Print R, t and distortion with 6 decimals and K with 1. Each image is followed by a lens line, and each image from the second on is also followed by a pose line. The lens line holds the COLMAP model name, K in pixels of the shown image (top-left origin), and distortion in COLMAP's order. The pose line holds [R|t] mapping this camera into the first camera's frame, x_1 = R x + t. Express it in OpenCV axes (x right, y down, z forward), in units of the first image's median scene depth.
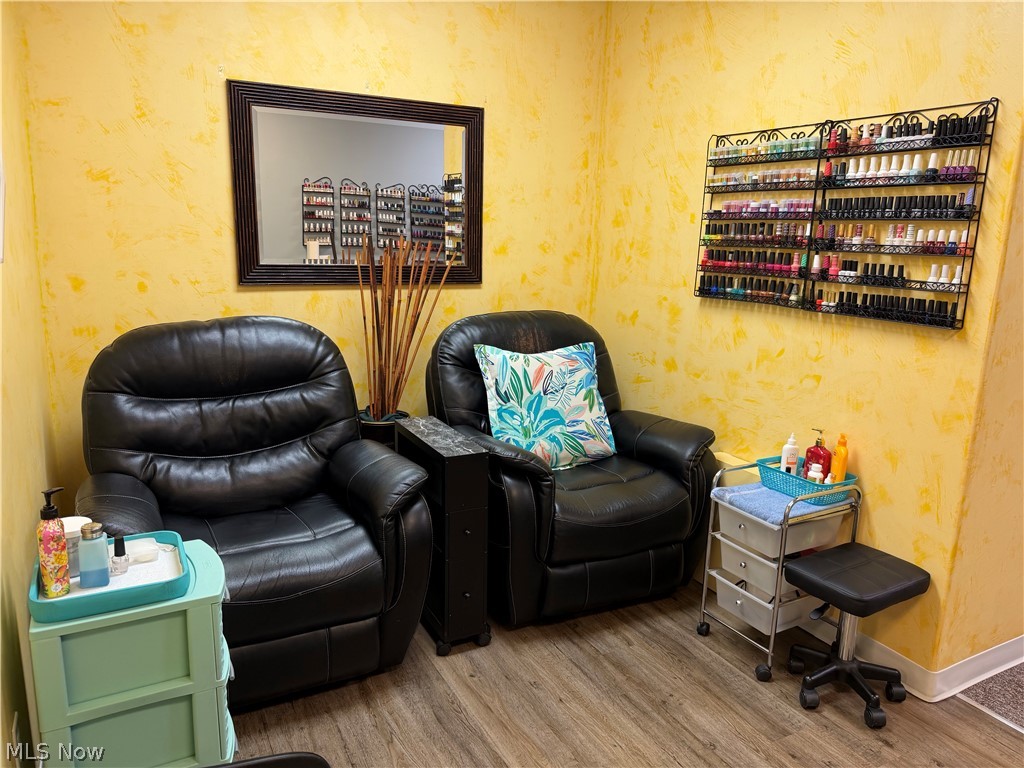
lens RADIAL K [[722.2, 0, 511.1], [0, 722.2, 387.3], [0, 0, 1]] dist [0.054473, -0.077250]
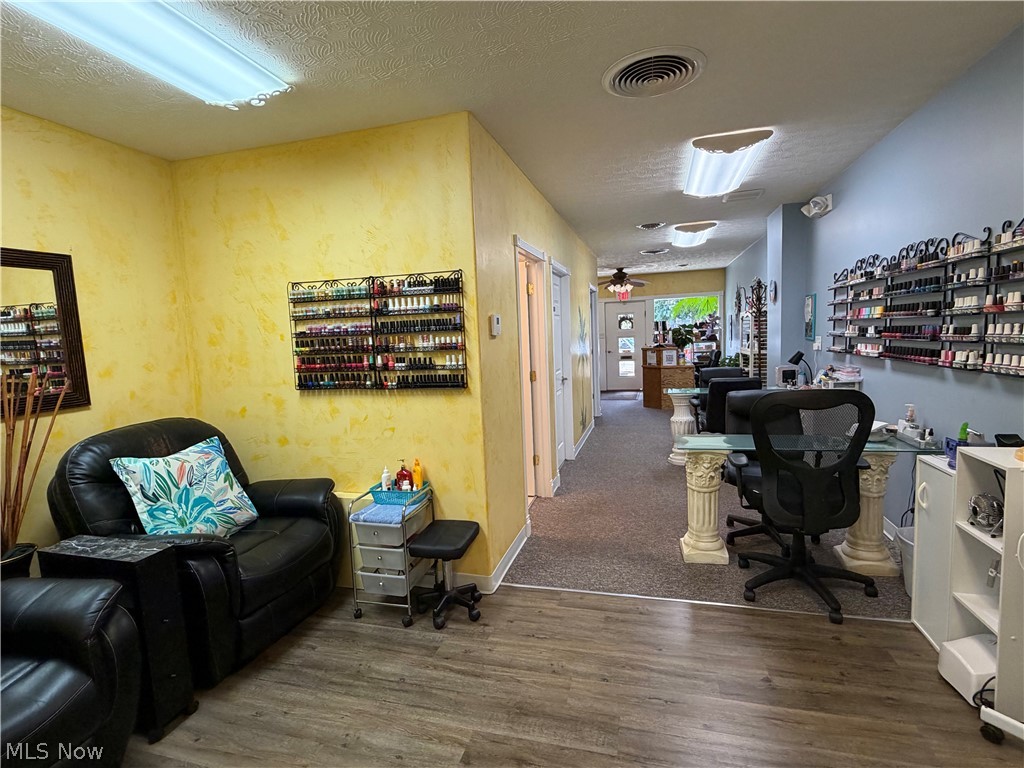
lens RADIAL K [[509.3, 0, 512.2], [0, 509.3, 384.6], [0, 0, 1]] dist [-0.001327, -0.000656]
pose [[0.694878, -0.133727, 0.706584, -0.173587], [0.210778, 0.977279, -0.022328, -0.026666], [-0.687544, 0.164448, 0.707277, -0.004835]]
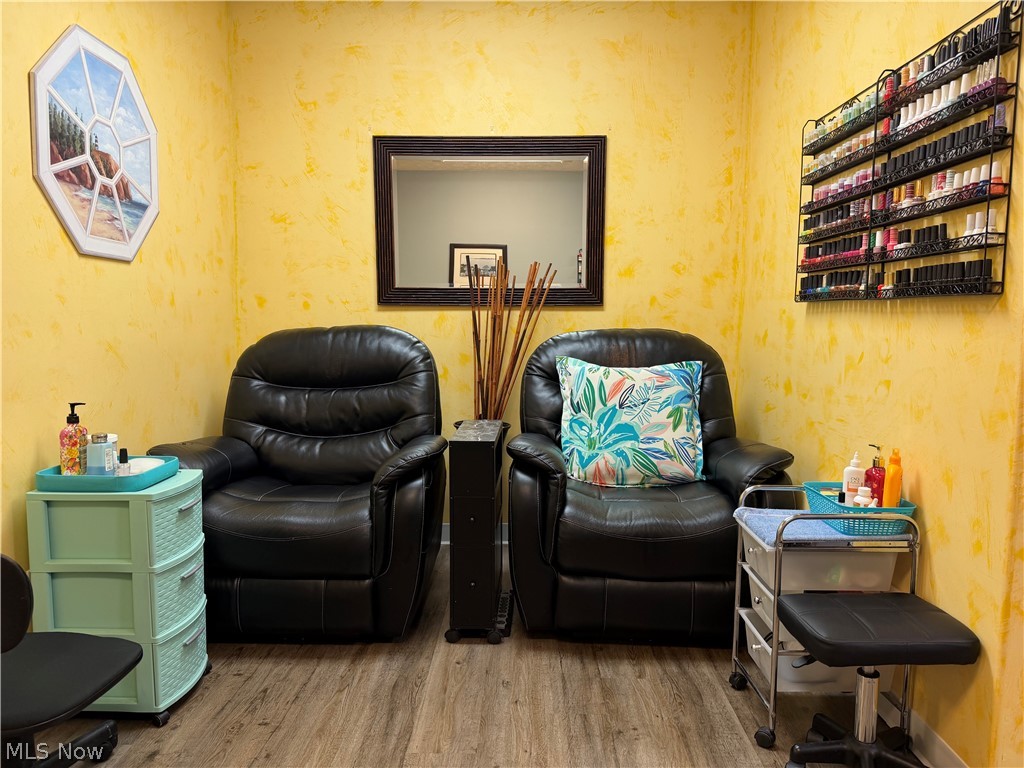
lens RADIAL K [[722.2, 0, 510.8], [0, 722.2, 388.5], [0, 0, 1]] dist [0.054473, -0.077250]
pose [[0.871596, 0.026220, -0.489524, 0.423072], [-0.084430, 0.991676, -0.097211, 0.098067], [0.482900, 0.126059, 0.866554, 0.104928]]
